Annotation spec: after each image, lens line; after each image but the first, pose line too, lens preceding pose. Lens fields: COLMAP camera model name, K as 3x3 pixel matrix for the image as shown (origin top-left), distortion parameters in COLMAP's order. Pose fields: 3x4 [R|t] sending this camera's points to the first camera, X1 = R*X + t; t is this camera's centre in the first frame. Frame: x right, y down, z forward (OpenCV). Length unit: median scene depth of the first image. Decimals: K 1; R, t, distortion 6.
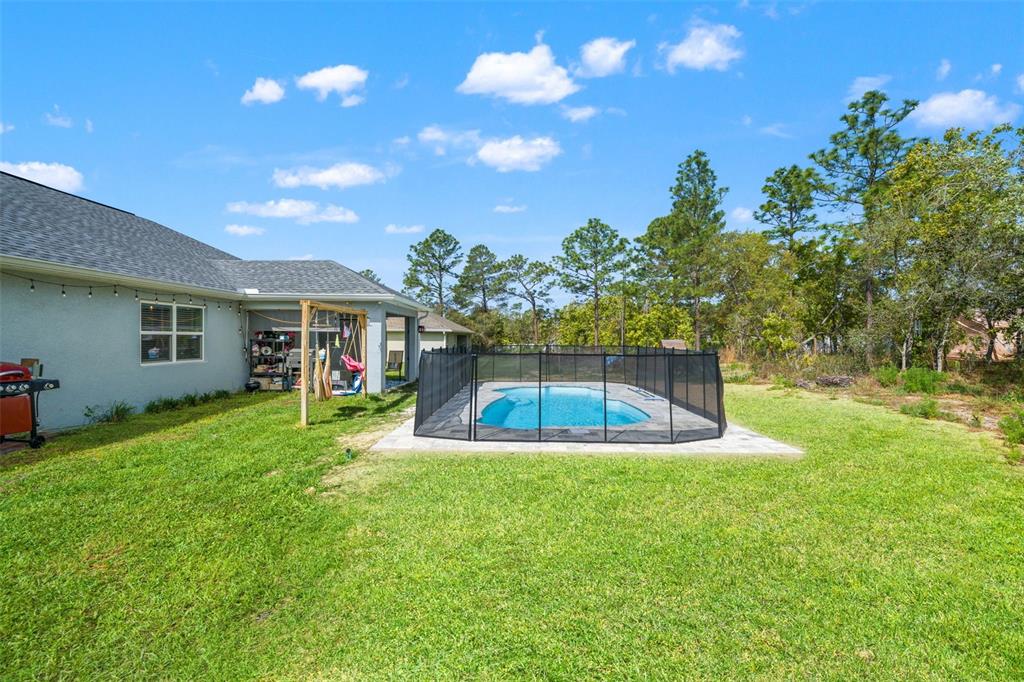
lens RADIAL K [[471.7, 0, 501.4], [0, 471.7, 344.3], [0, 0, 1]] dist [0.000115, -0.000499]
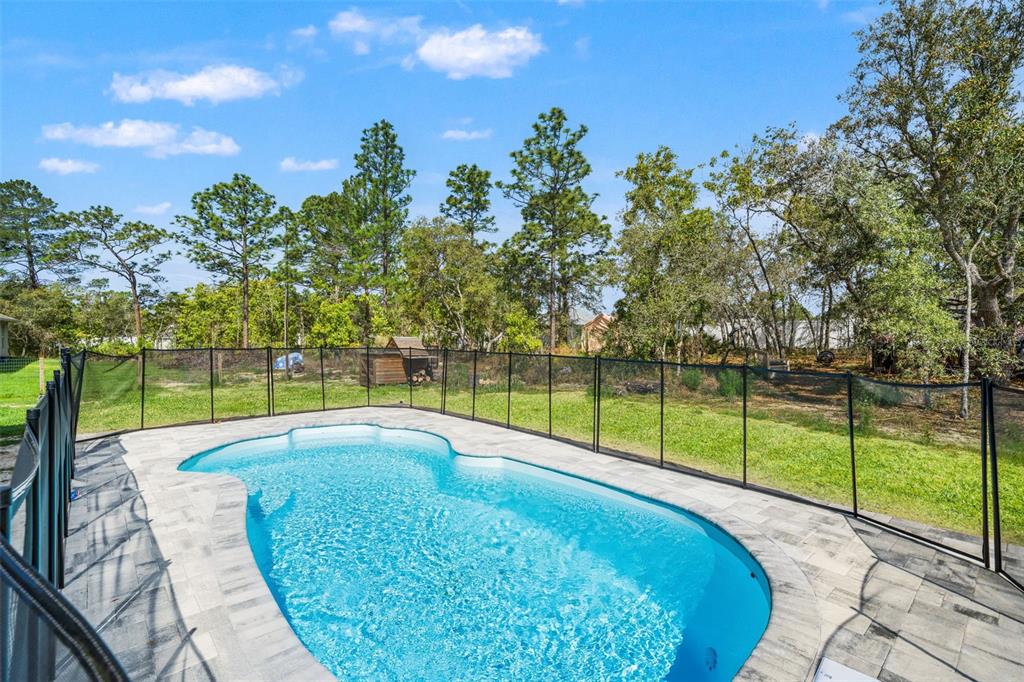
lens RADIAL K [[467.1, 0, 500.0], [0, 467.1, 350.4], [0, 0, 1]] dist [0.000799, 0.000359]
pose [[0.721392, -0.014272, 0.692380, -0.028191], [-0.004080, 0.999683, 0.024858, -0.003507], [-0.692515, -0.020757, 0.721105, 0.155357]]
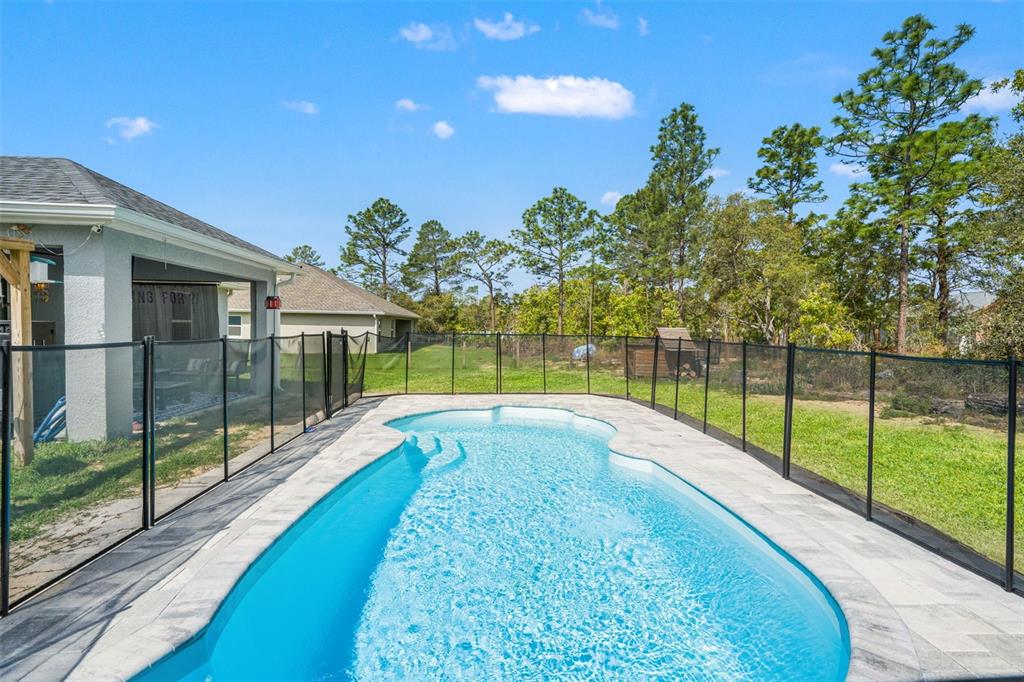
lens RADIAL K [[467.2, 0, 508.9], [0, 467.2, 339.0], [0, 0, 1]] dist [-0.000887, -0.000450]
pose [[0.994837, 0.010998, 0.100889, 0.018789], [-0.012560, 0.999811, 0.014865, -0.000192], [-0.100706, -0.016056, 0.994787, 0.143248]]
